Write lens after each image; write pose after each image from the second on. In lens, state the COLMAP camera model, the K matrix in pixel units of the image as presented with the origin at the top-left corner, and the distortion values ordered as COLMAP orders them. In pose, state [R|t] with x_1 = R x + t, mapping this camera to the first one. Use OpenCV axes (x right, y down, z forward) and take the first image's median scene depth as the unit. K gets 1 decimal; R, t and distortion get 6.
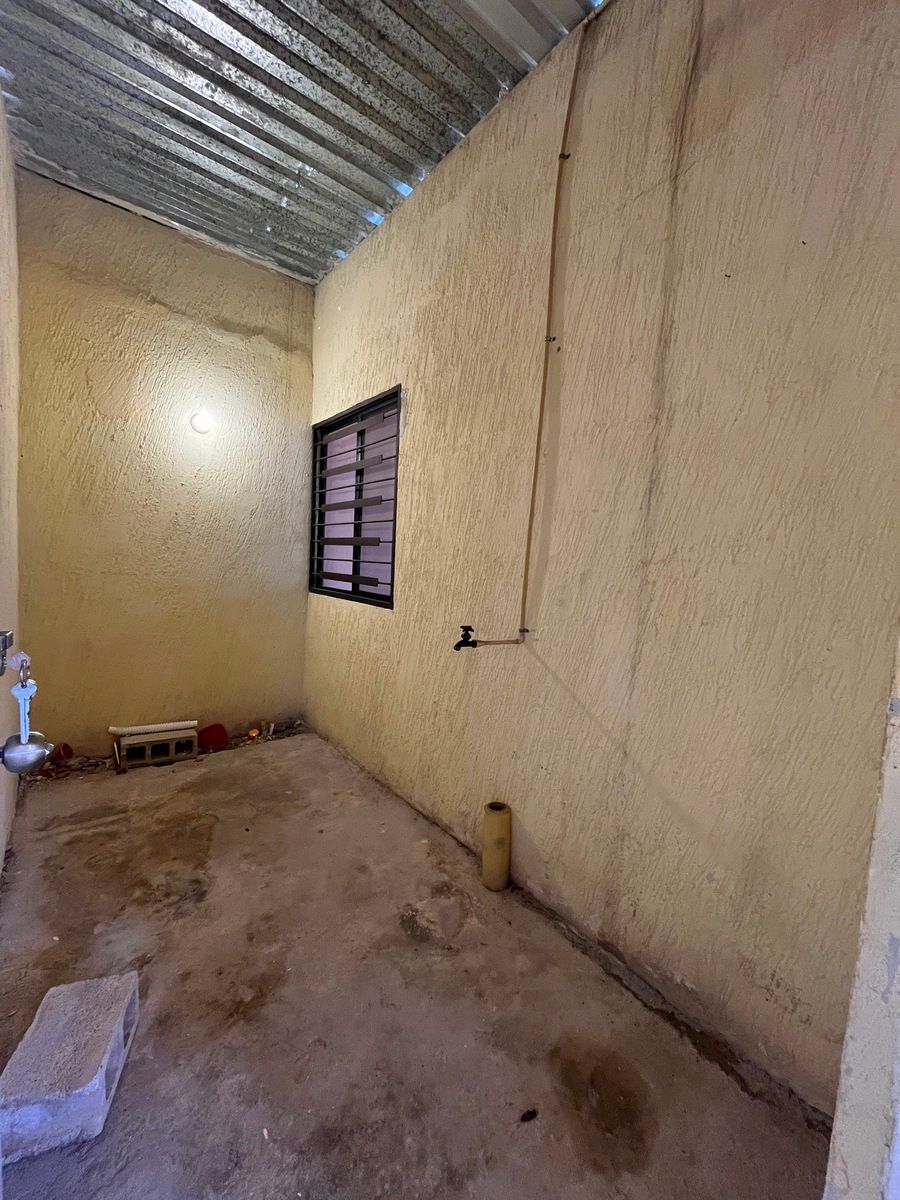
lens RADIAL K [[485.2, 0, 447.3], [0, 485.2, 604.5], [0, 0, 1]] dist [-0.003272, 0.000120]
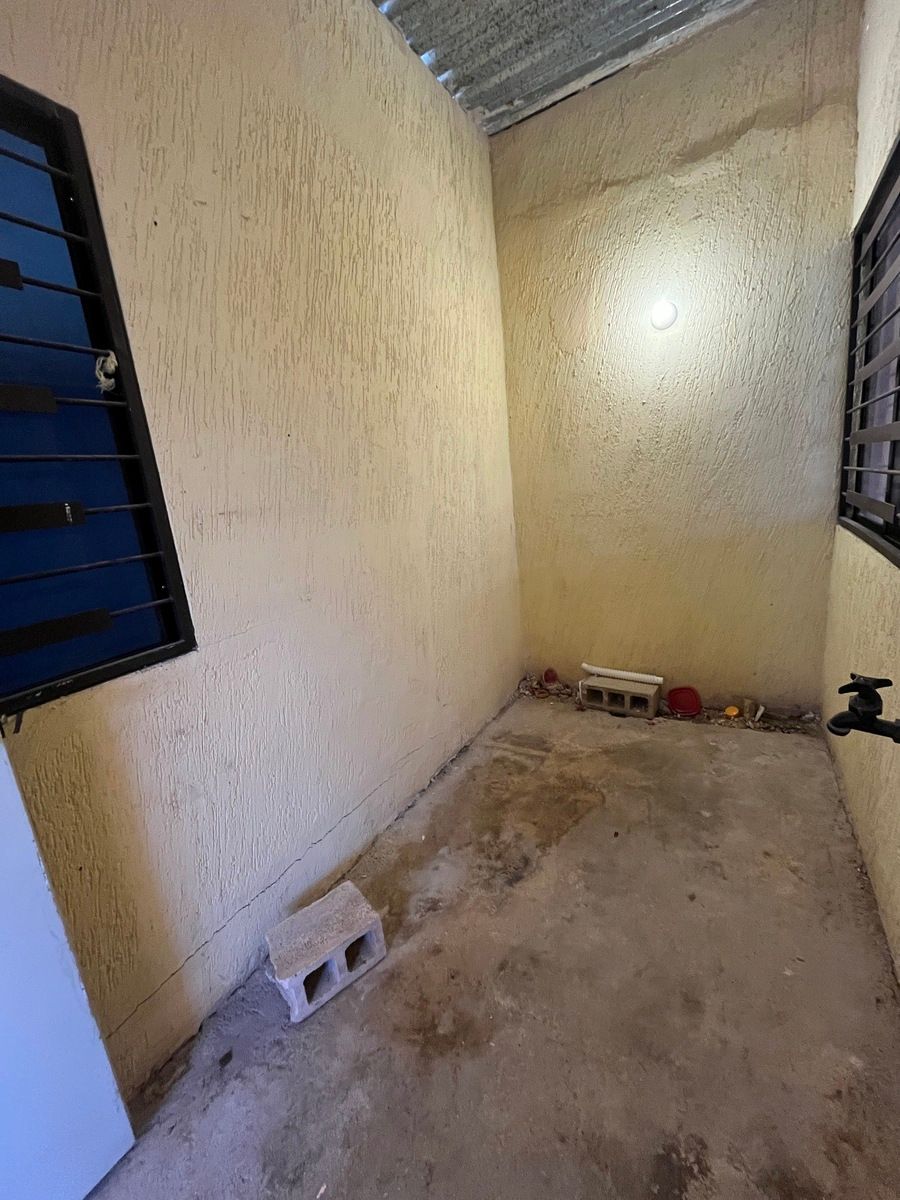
lens RADIAL K [[485.2, 0, 448.8], [0, 485.2, 599.1], [0, 0, 1]] dist [-0.003272, 0.000120]
pose [[0.361346, 0.121545, -0.924476, 0.164702], [0.034848, 0.989015, 0.143651, -0.049330], [0.931780, -0.084124, 0.353141, 0.398661]]
